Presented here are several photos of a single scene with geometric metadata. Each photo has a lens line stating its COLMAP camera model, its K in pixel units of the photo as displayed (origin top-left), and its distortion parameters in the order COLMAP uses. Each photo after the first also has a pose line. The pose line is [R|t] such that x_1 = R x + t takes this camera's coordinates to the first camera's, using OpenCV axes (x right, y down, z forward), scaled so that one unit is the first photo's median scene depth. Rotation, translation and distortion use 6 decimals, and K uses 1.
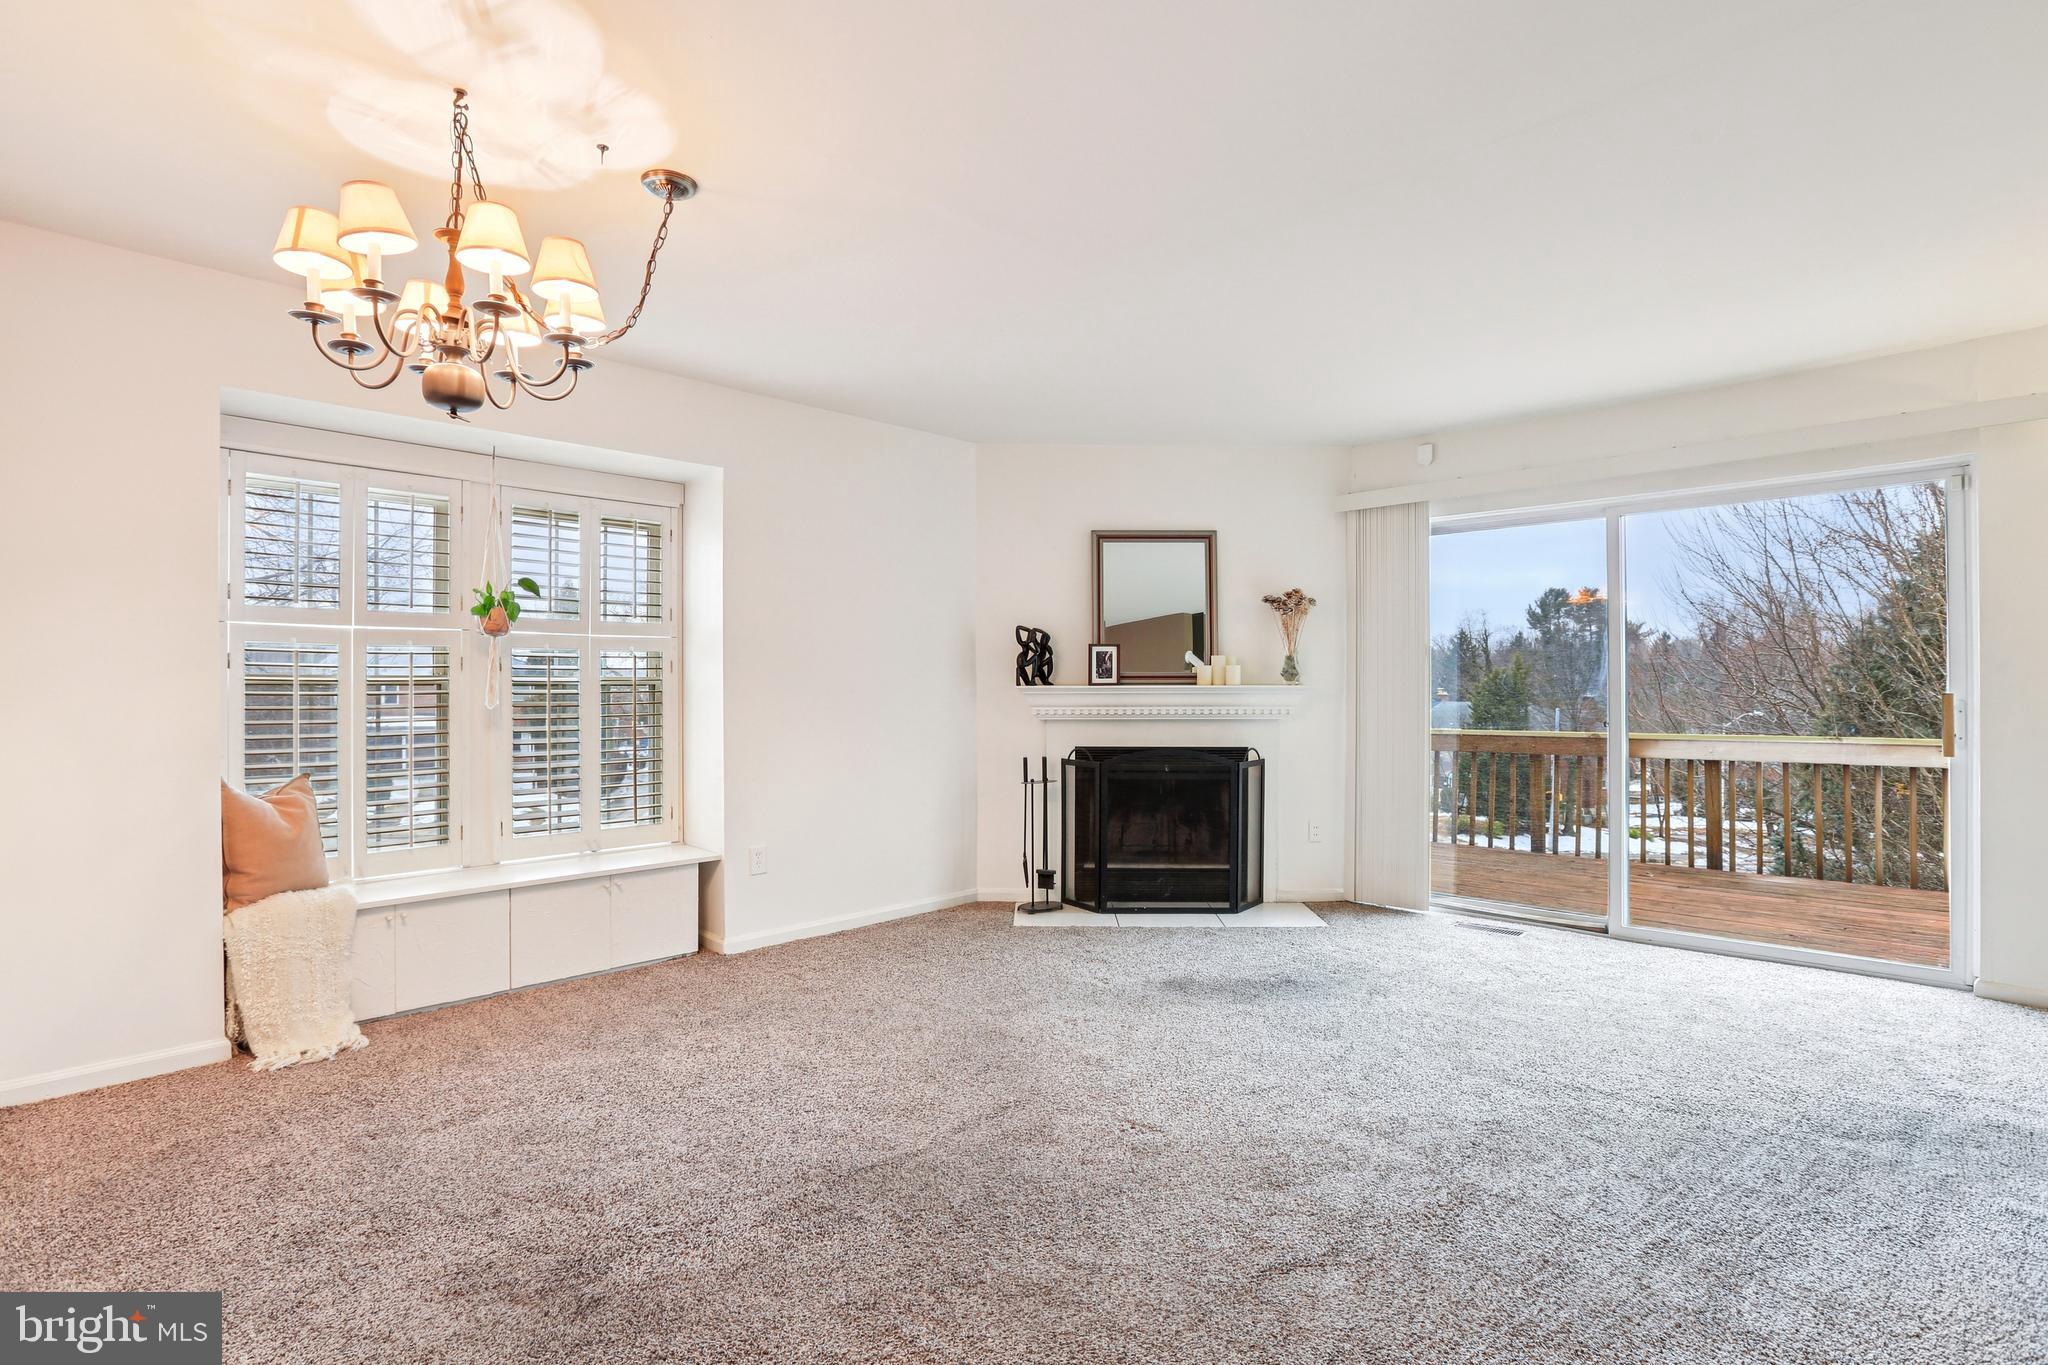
lens RADIAL K [[985.6, 0, 1022.2], [0, 985.6, 695.6], [0, 0, 1]] dist [-0.023354, -0.000179]
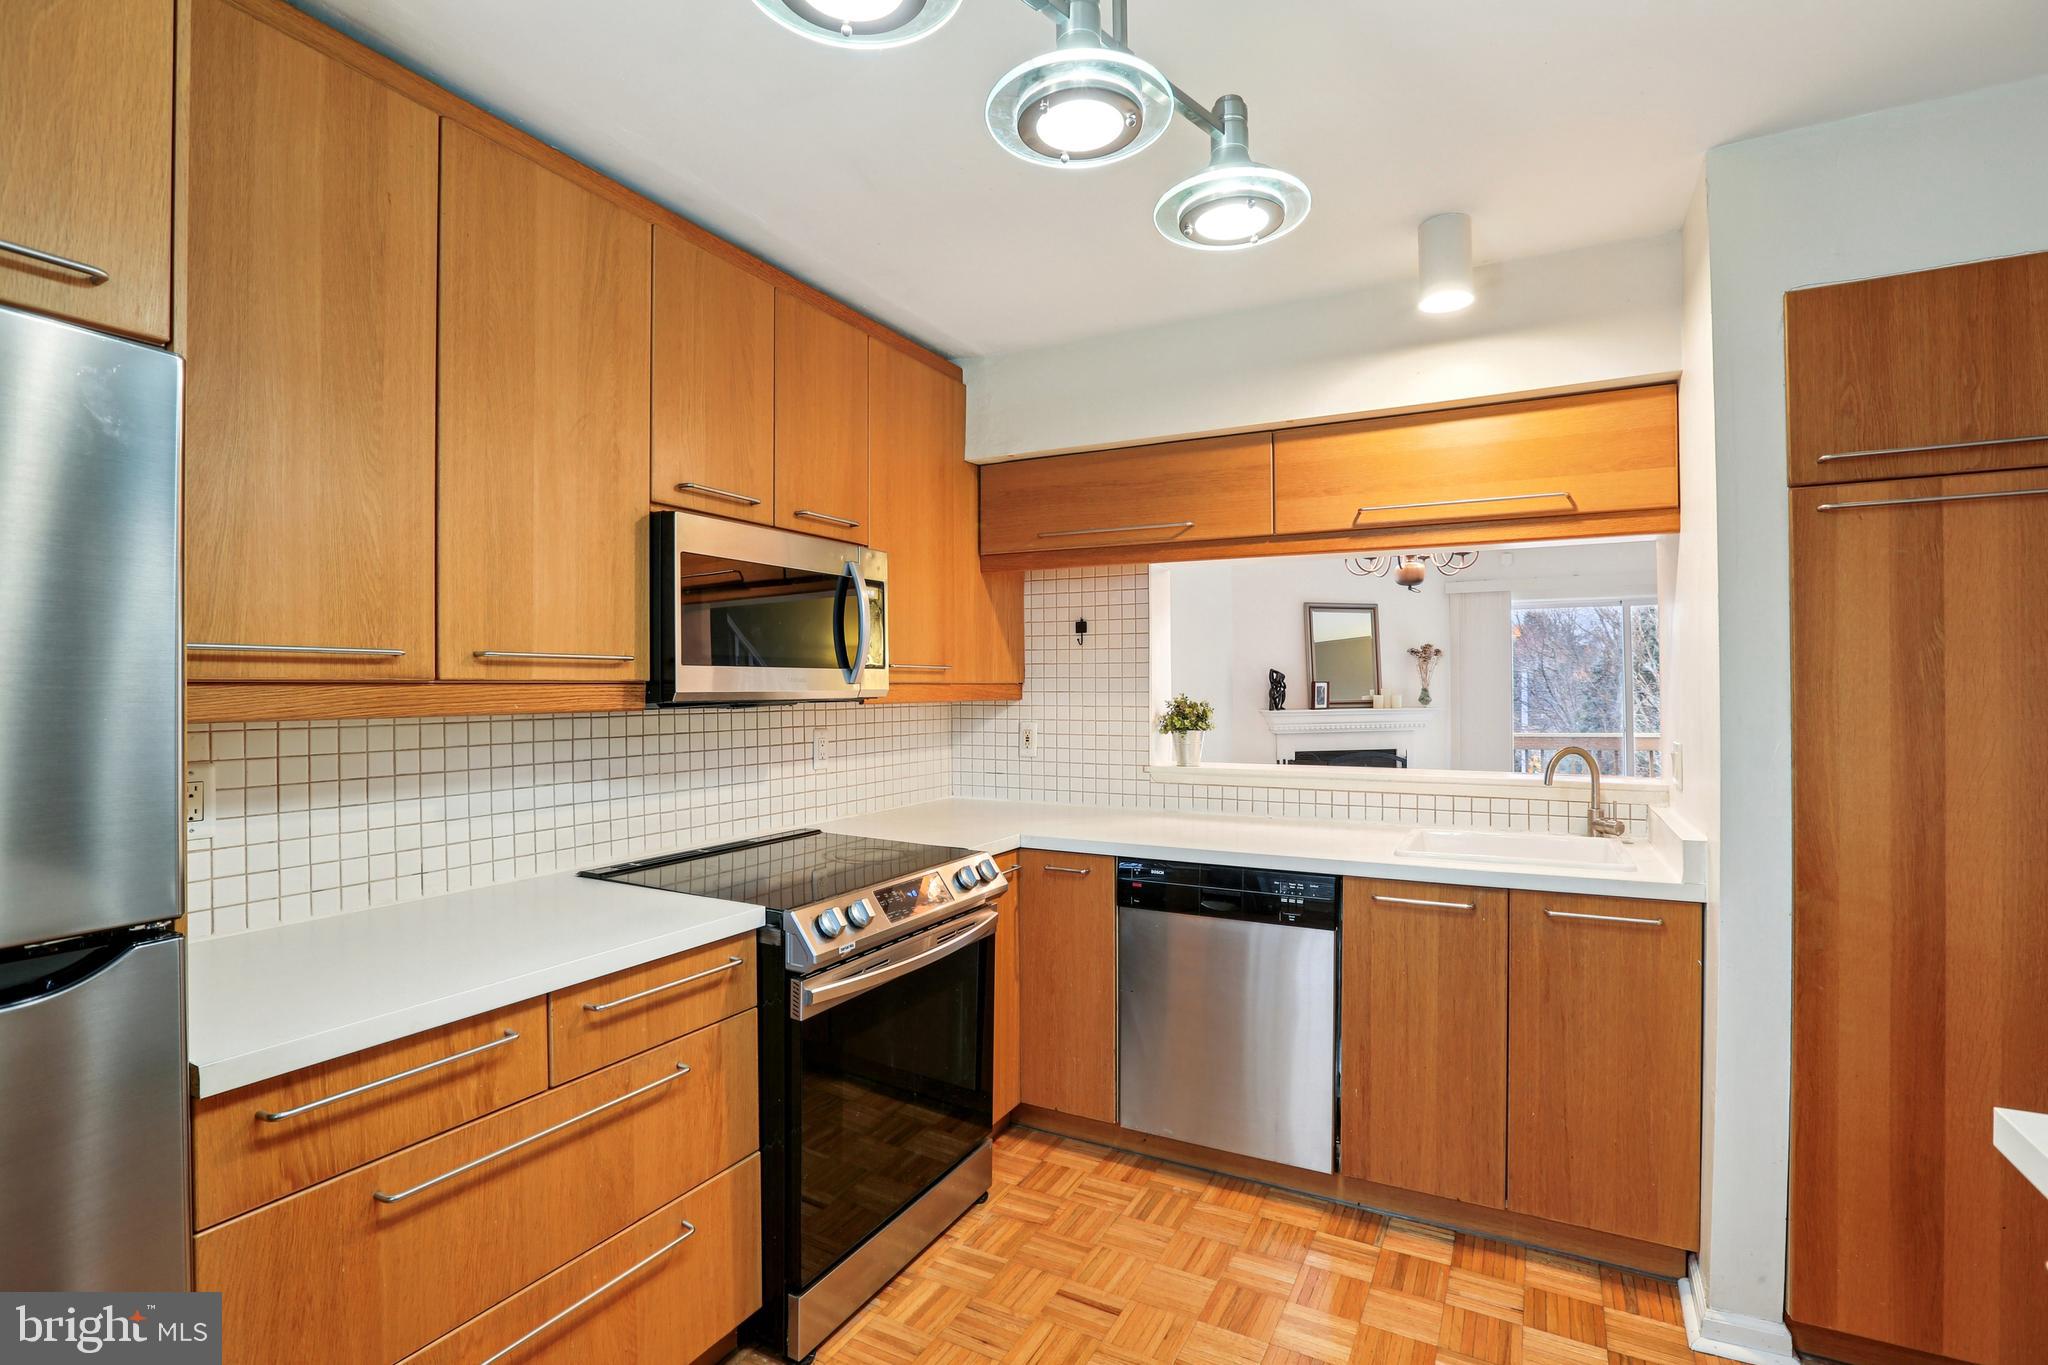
lens RADIAL K [[959.6, 0, 1028.8], [0, 959.6, 687.5], [0, 0, 1]] dist [-0.018977, 0.002156]
pose [[0.961971, -0.007320, 0.273052, -0.722968], [0.009895, 0.999919, -0.008055, -0.035355], [-0.272971, 0.010450, 0.961965, -0.255476]]
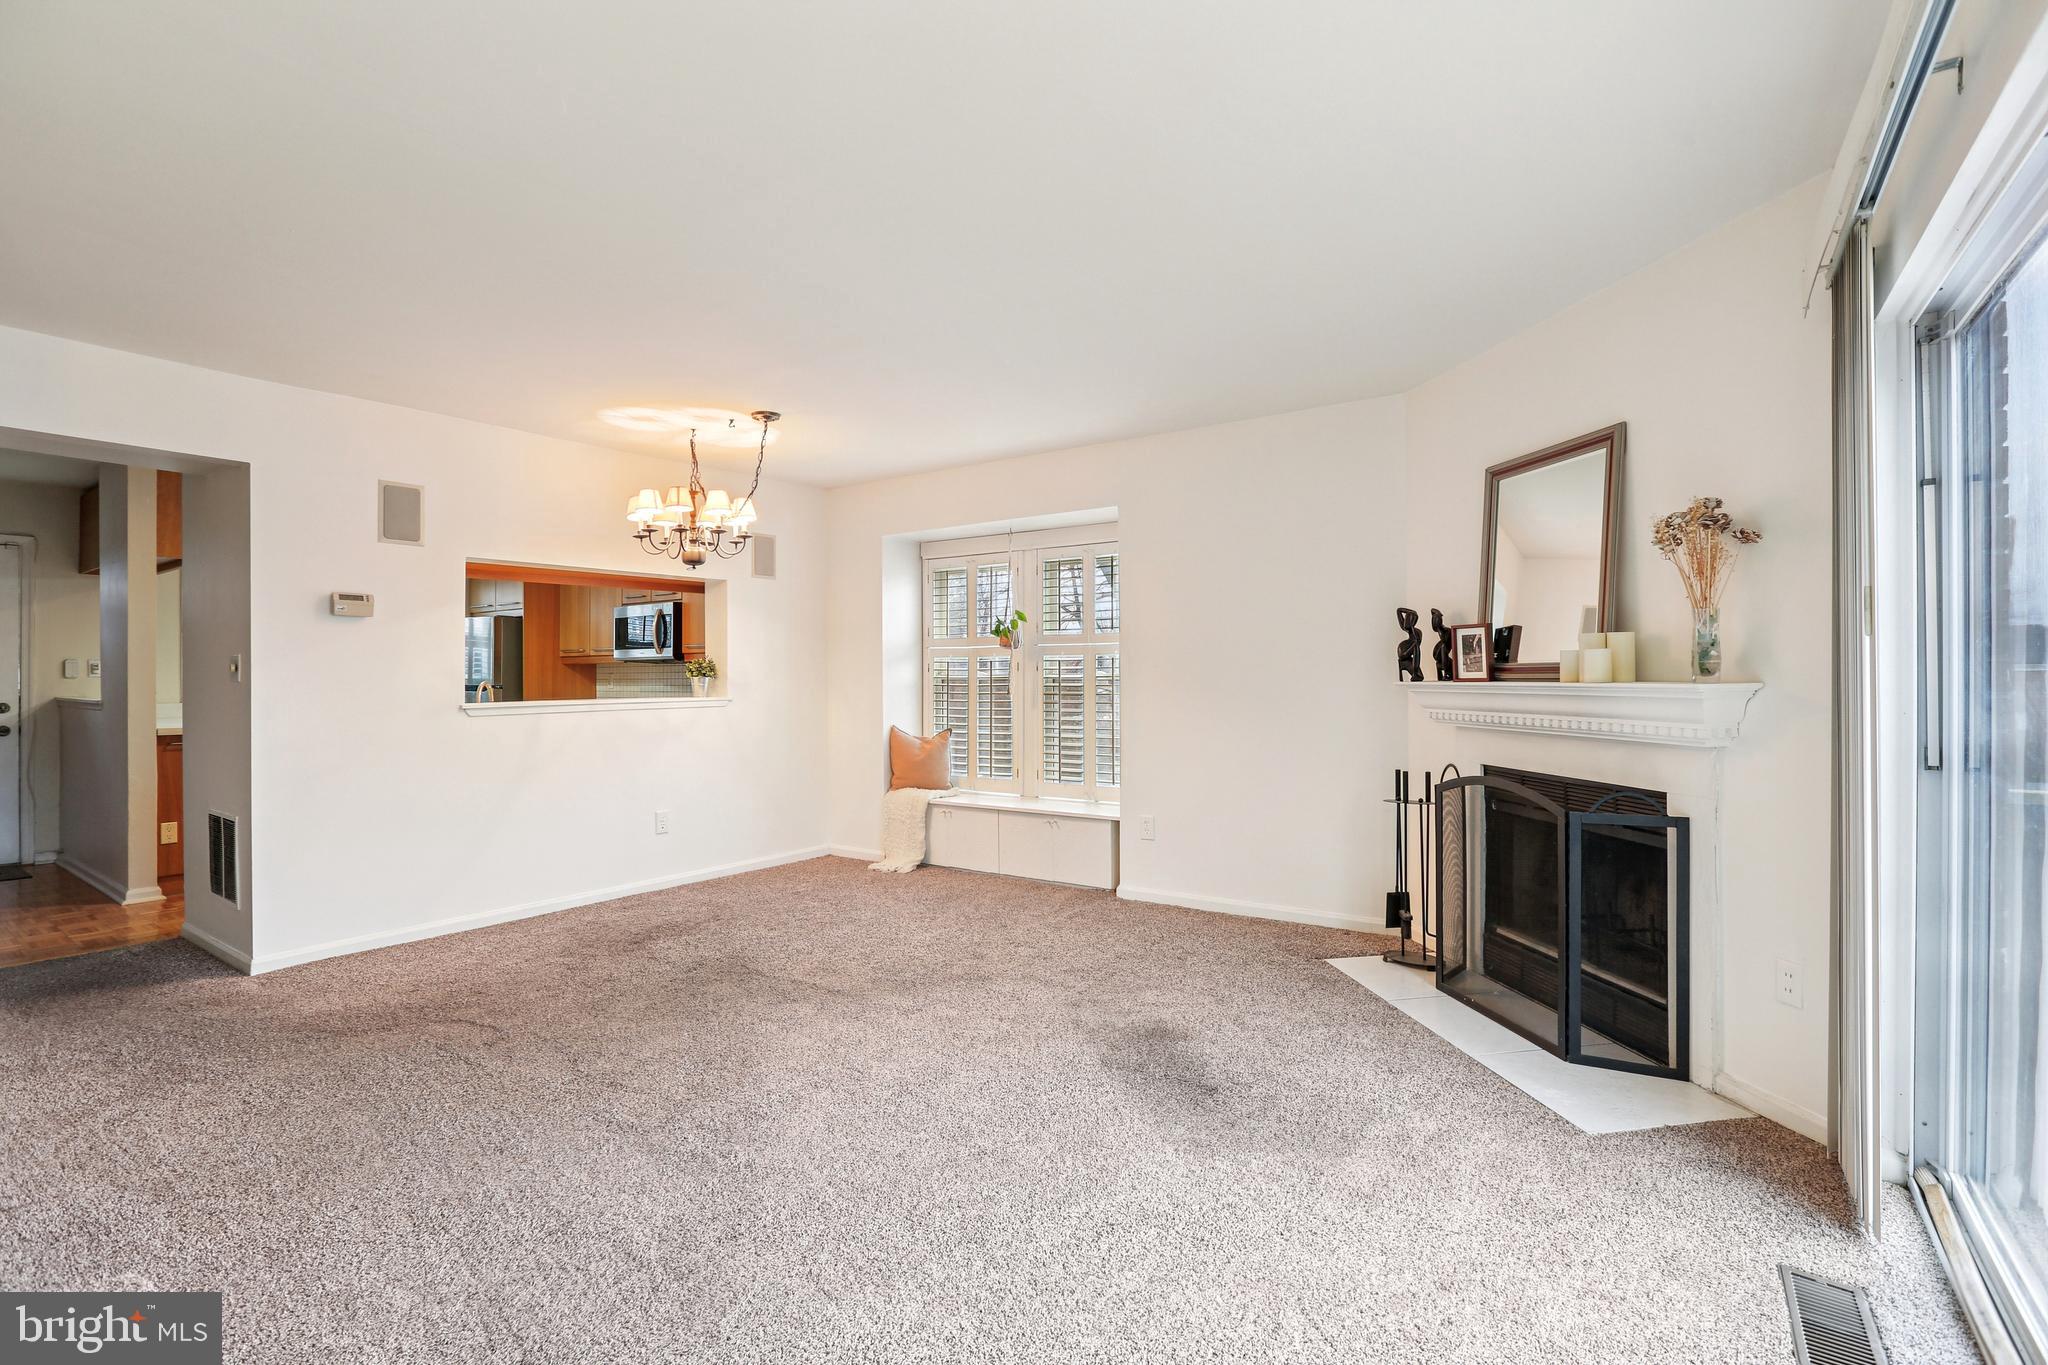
lens RADIAL K [[959.6, 0, 1018.3], [0, 959.6, 669.9], [0, 0, 1]] dist [-0.018977, 0.002156]
pose [[0.157040, -0.007969, -0.987560, 0.723543], [-0.004664, 0.999950, -0.008811, -0.010790], [0.987581, 0.005990, 0.156995, 0.558192]]
